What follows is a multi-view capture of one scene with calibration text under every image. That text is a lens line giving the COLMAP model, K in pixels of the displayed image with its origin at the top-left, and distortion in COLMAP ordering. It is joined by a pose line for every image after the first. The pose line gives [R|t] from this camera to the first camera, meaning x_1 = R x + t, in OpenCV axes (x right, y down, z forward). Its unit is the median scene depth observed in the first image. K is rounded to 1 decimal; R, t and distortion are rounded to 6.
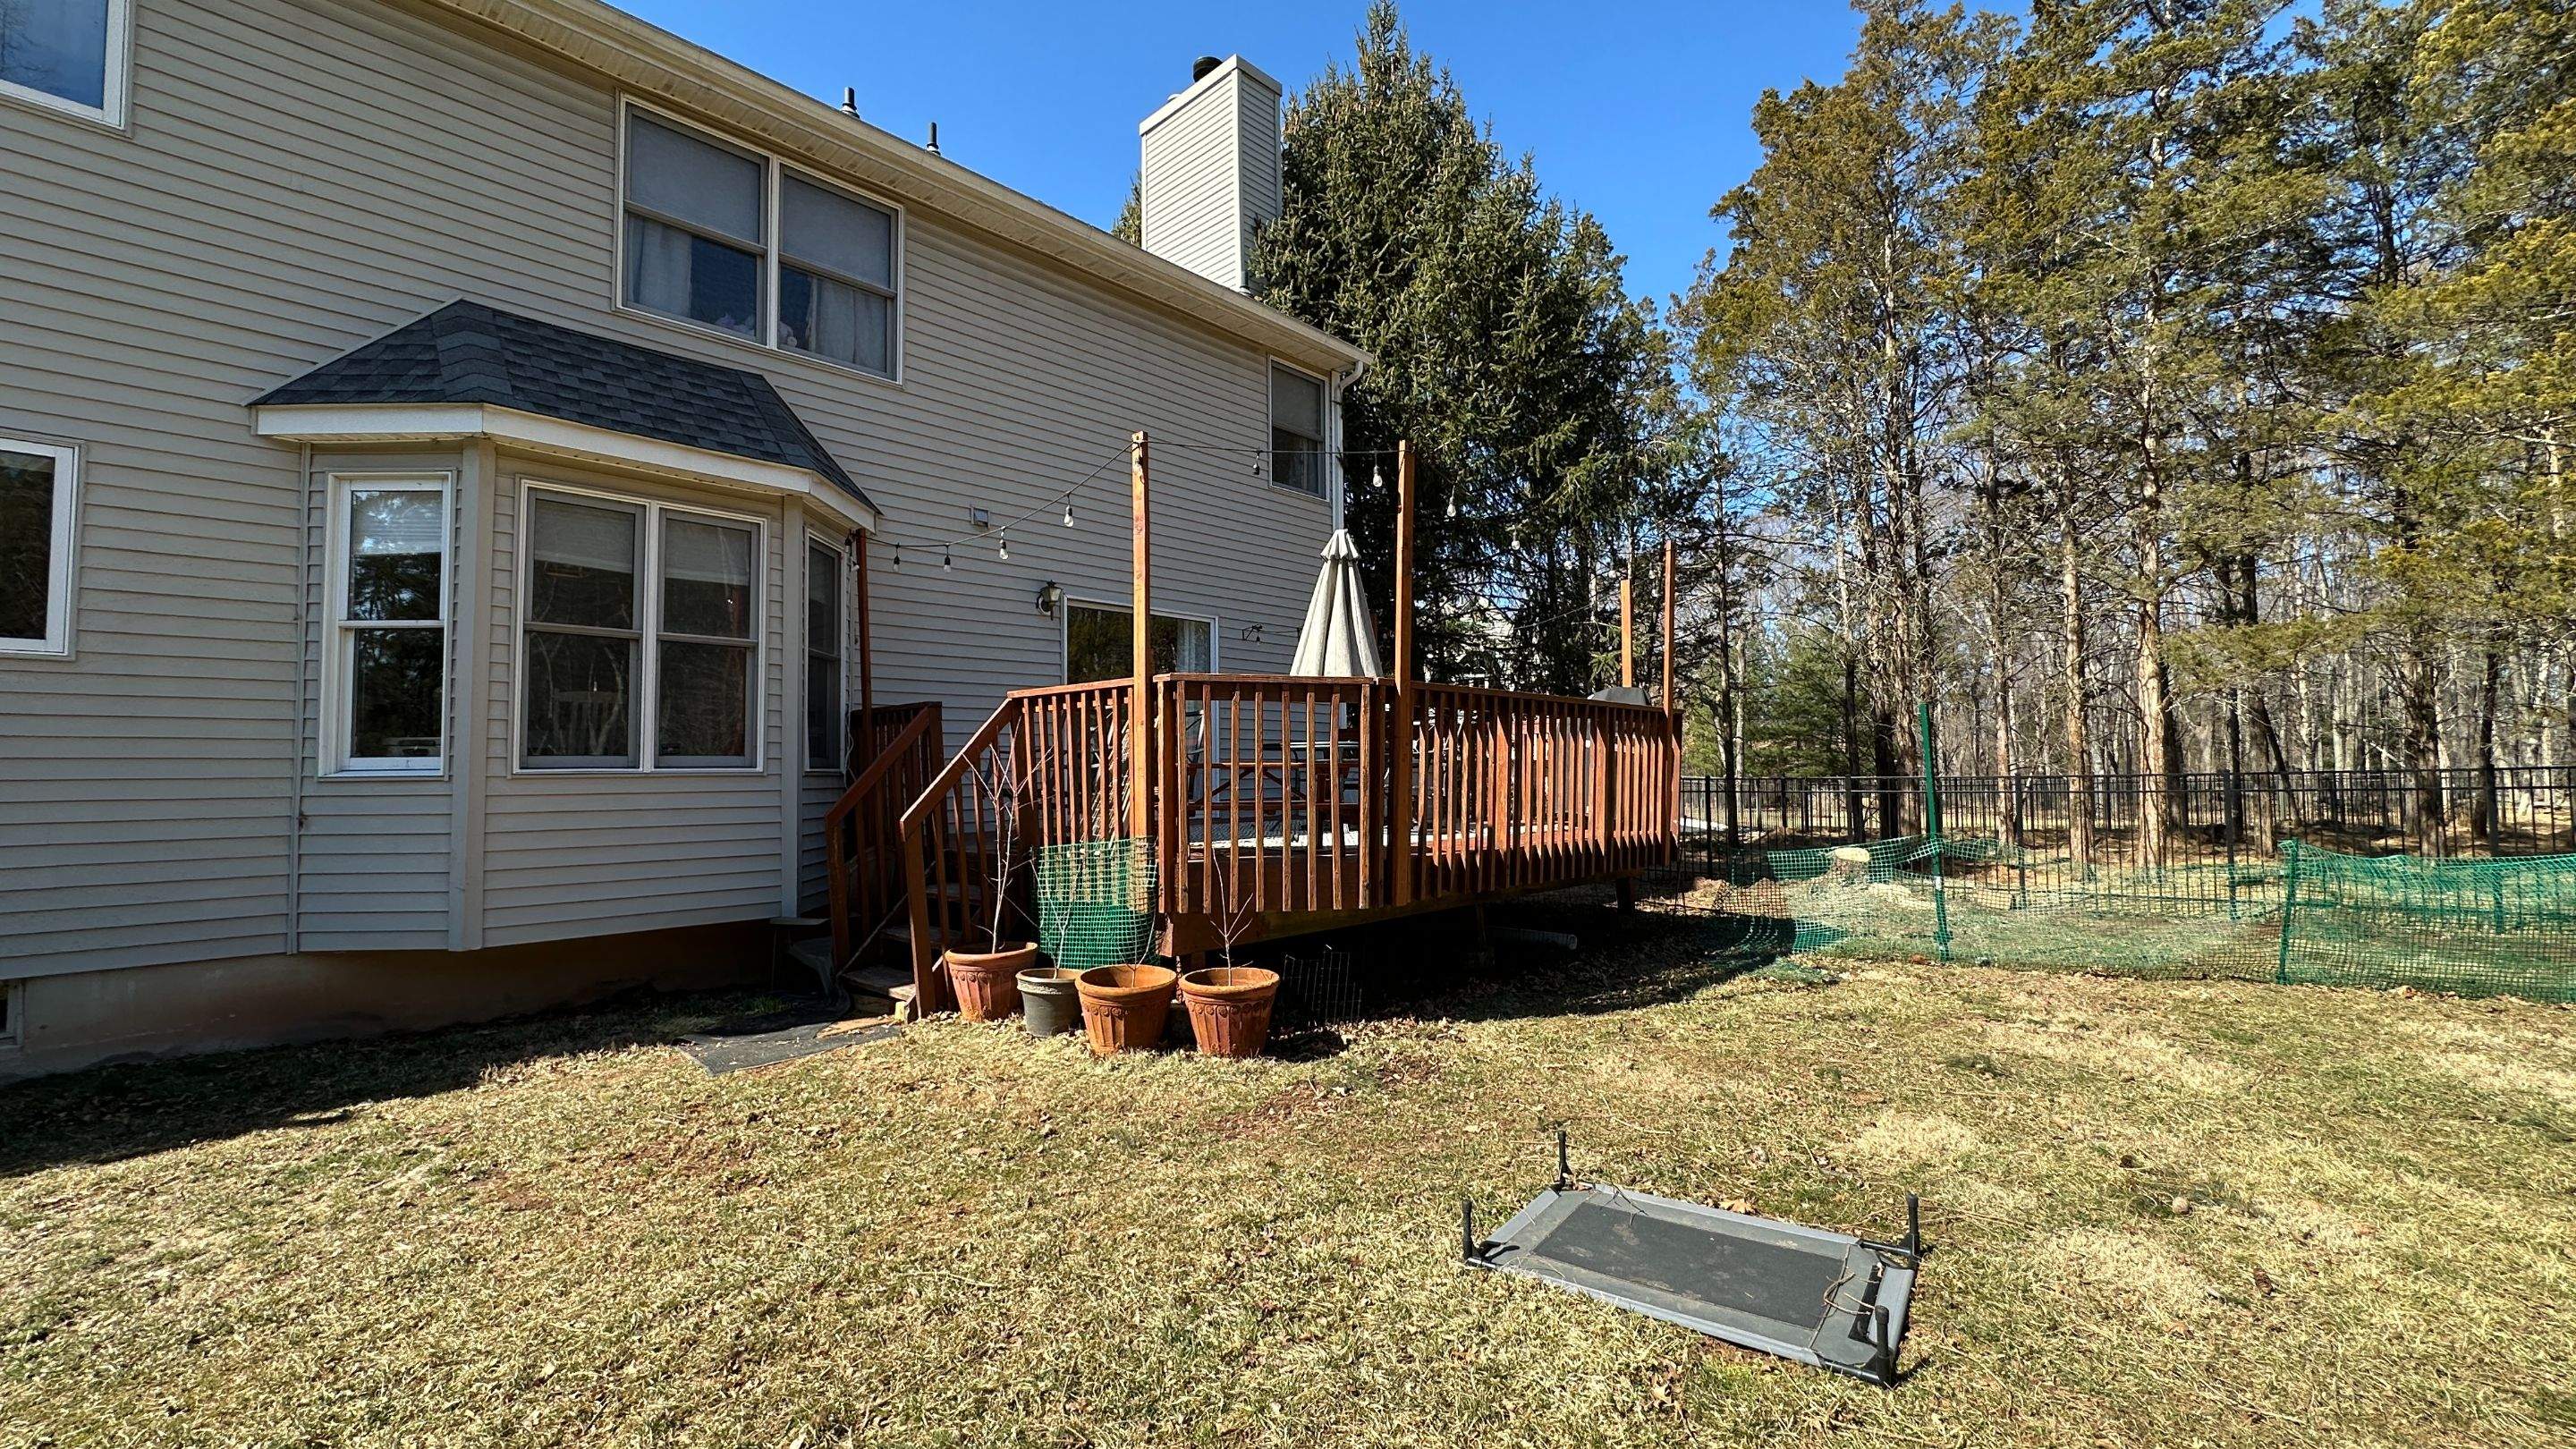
lens RADIAL K [[1014.1, 0, 1266.2], [0, 1014.1, 723.2], [0, 0, 1]] dist [0.003107, -0.000029]
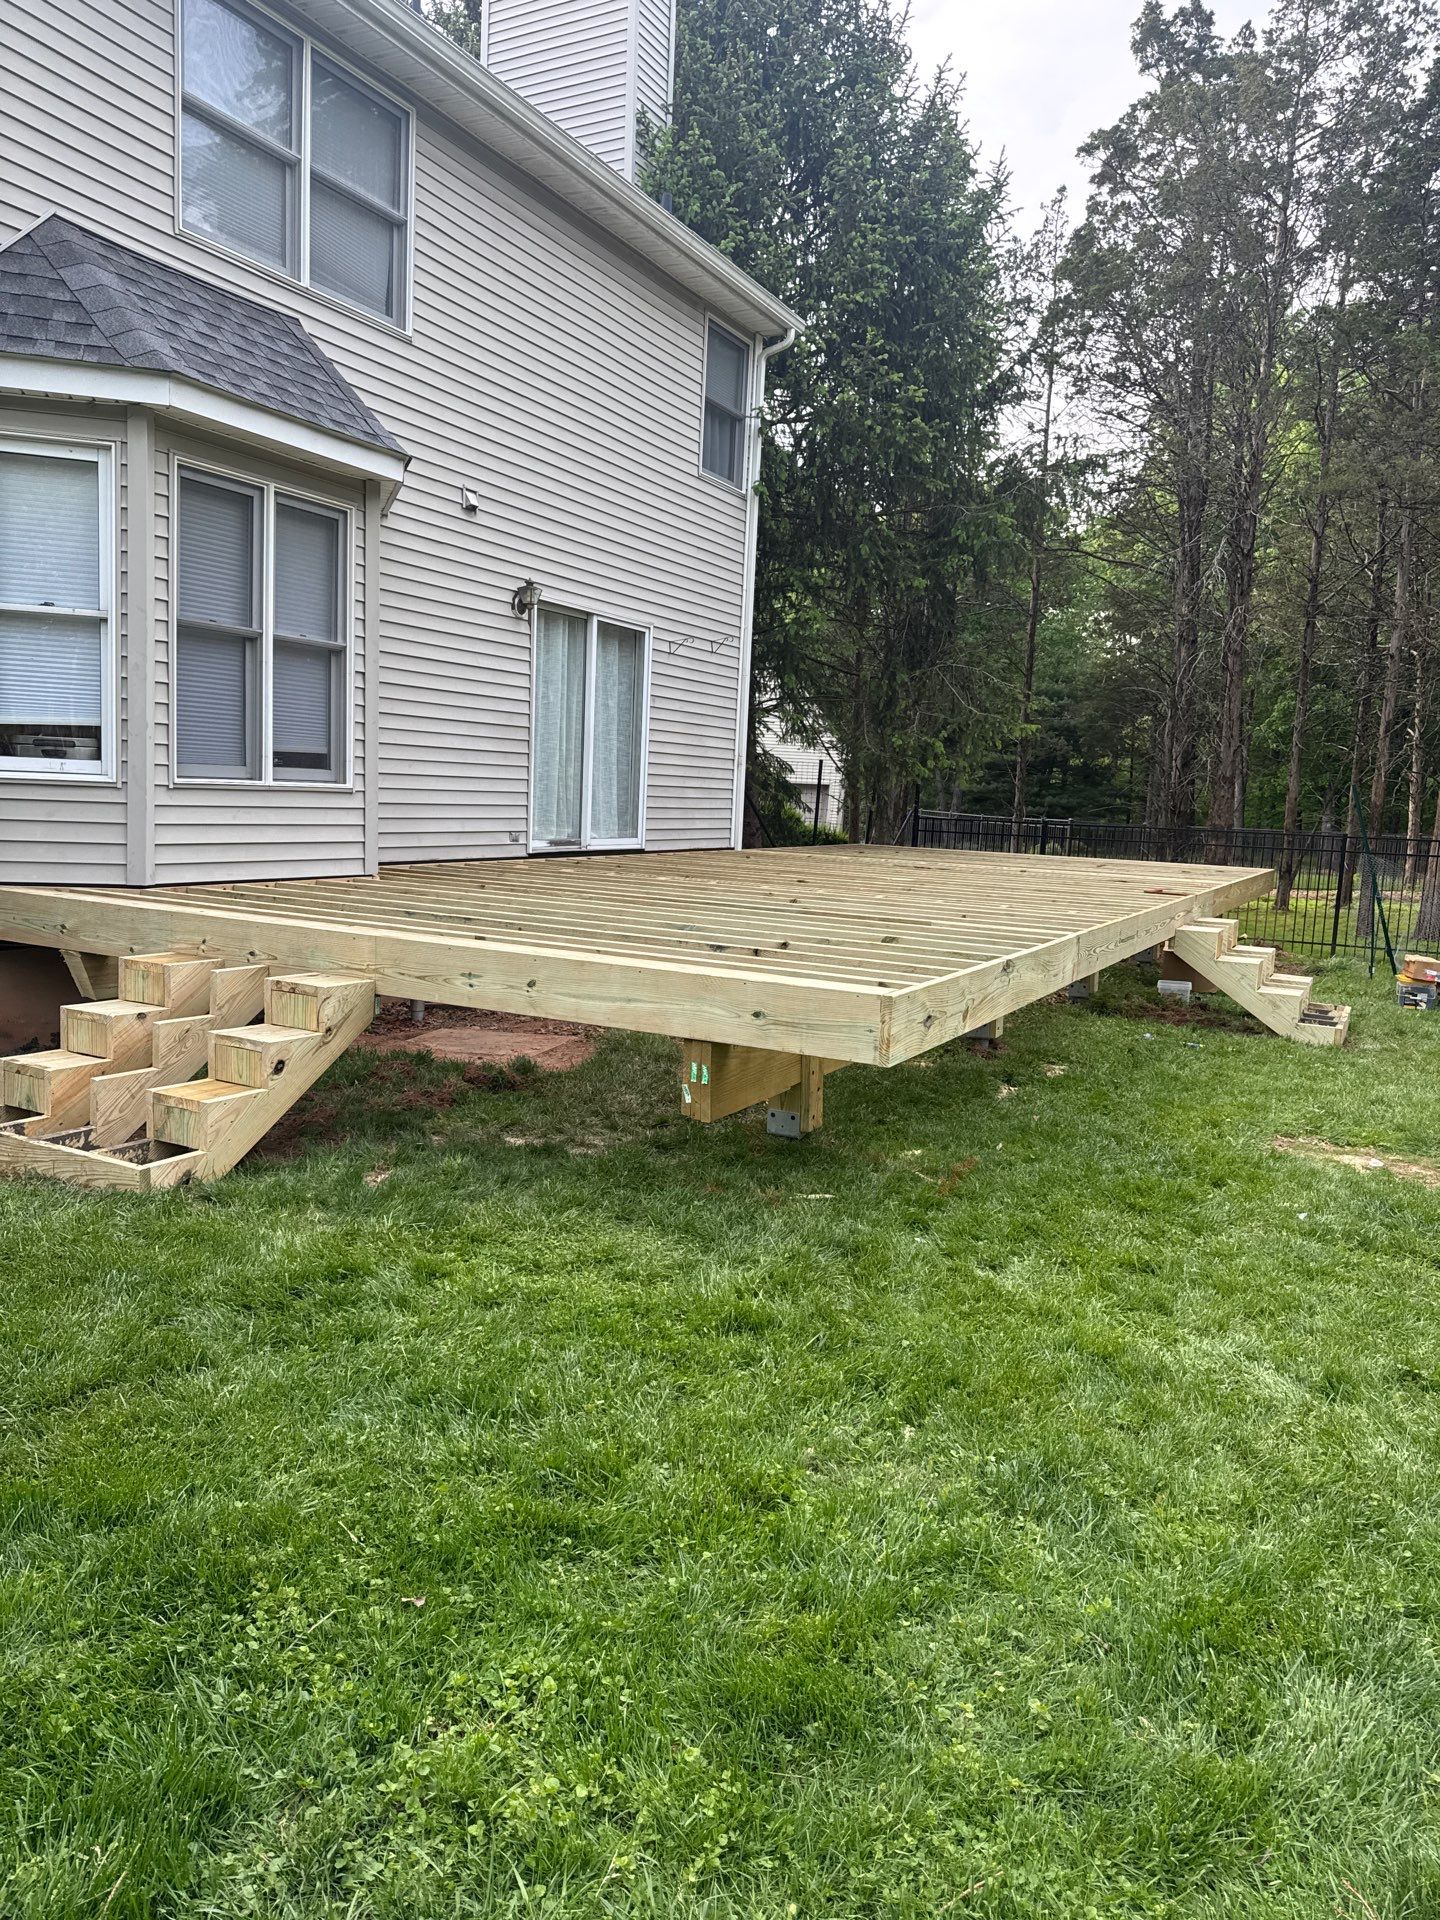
lens RADIAL K [[1369.2, 0, 705.1], [0, 1369.2, 949.7], [0, 0, 1]] dist [0.033866, -0.036710]
pose [[0.957057, 0.013722, 0.289575, -0.496957], [-0.061858, 0.985541, 0.157744, -0.022740], [-0.283223, -0.168882, 0.944067, -0.286047]]
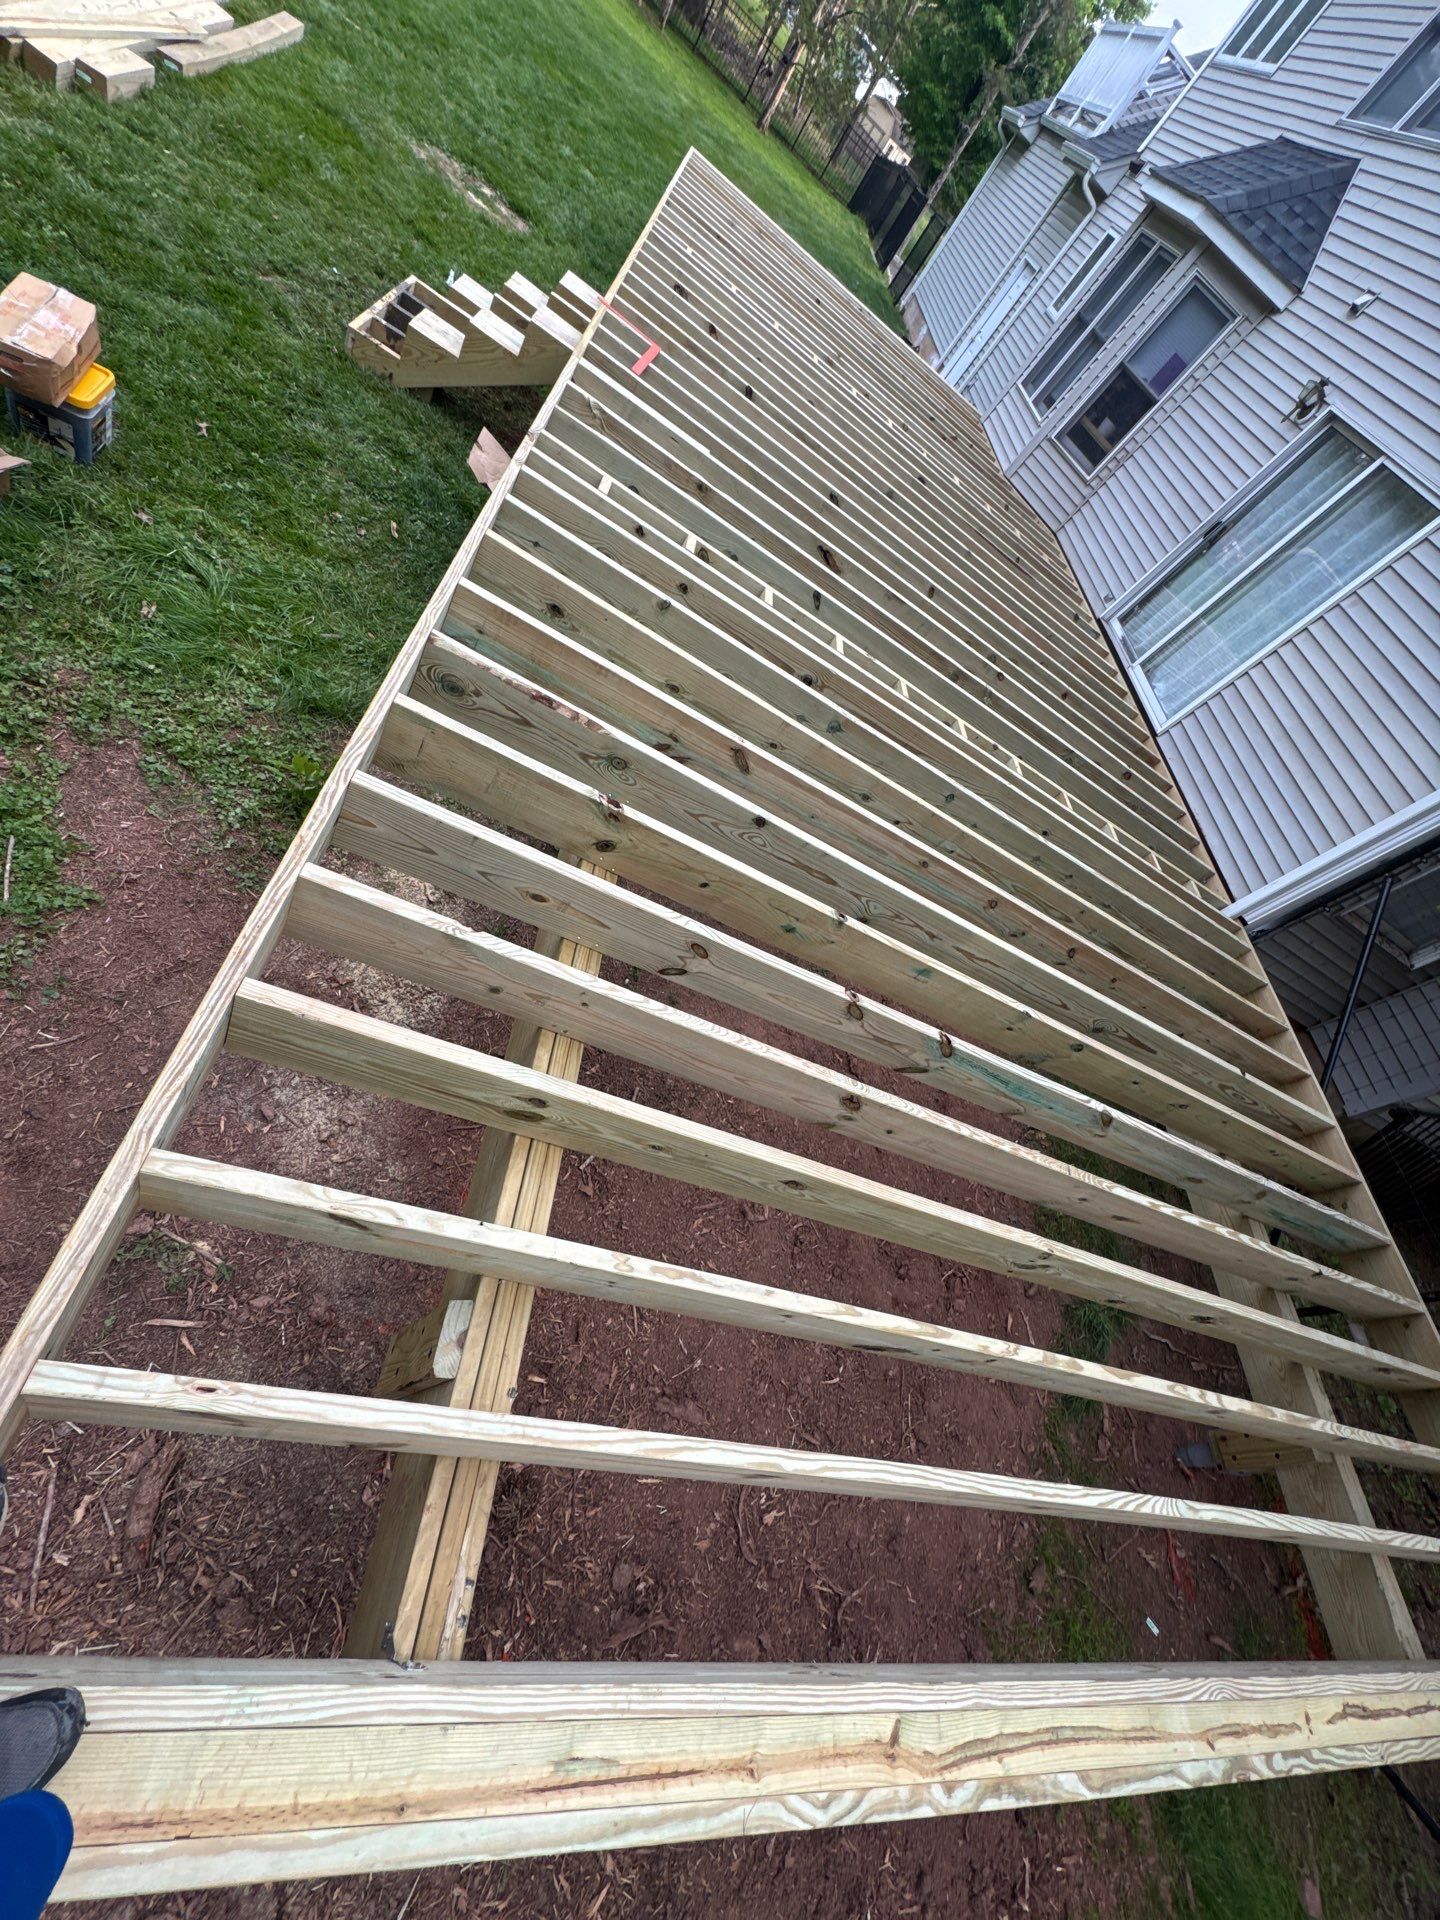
lens RADIAL K [[770.0, 0, 716.6], [0, 770.0, 948.4], [0, 0, 1]] dist [0.000588, 0.000114]
pose [[-0.638973, 0.281060, -0.716044, 0.918326], [-0.516786, 0.532649, 0.670236, -0.059745], [0.569777, 0.798304, -0.195100, 1.488954]]
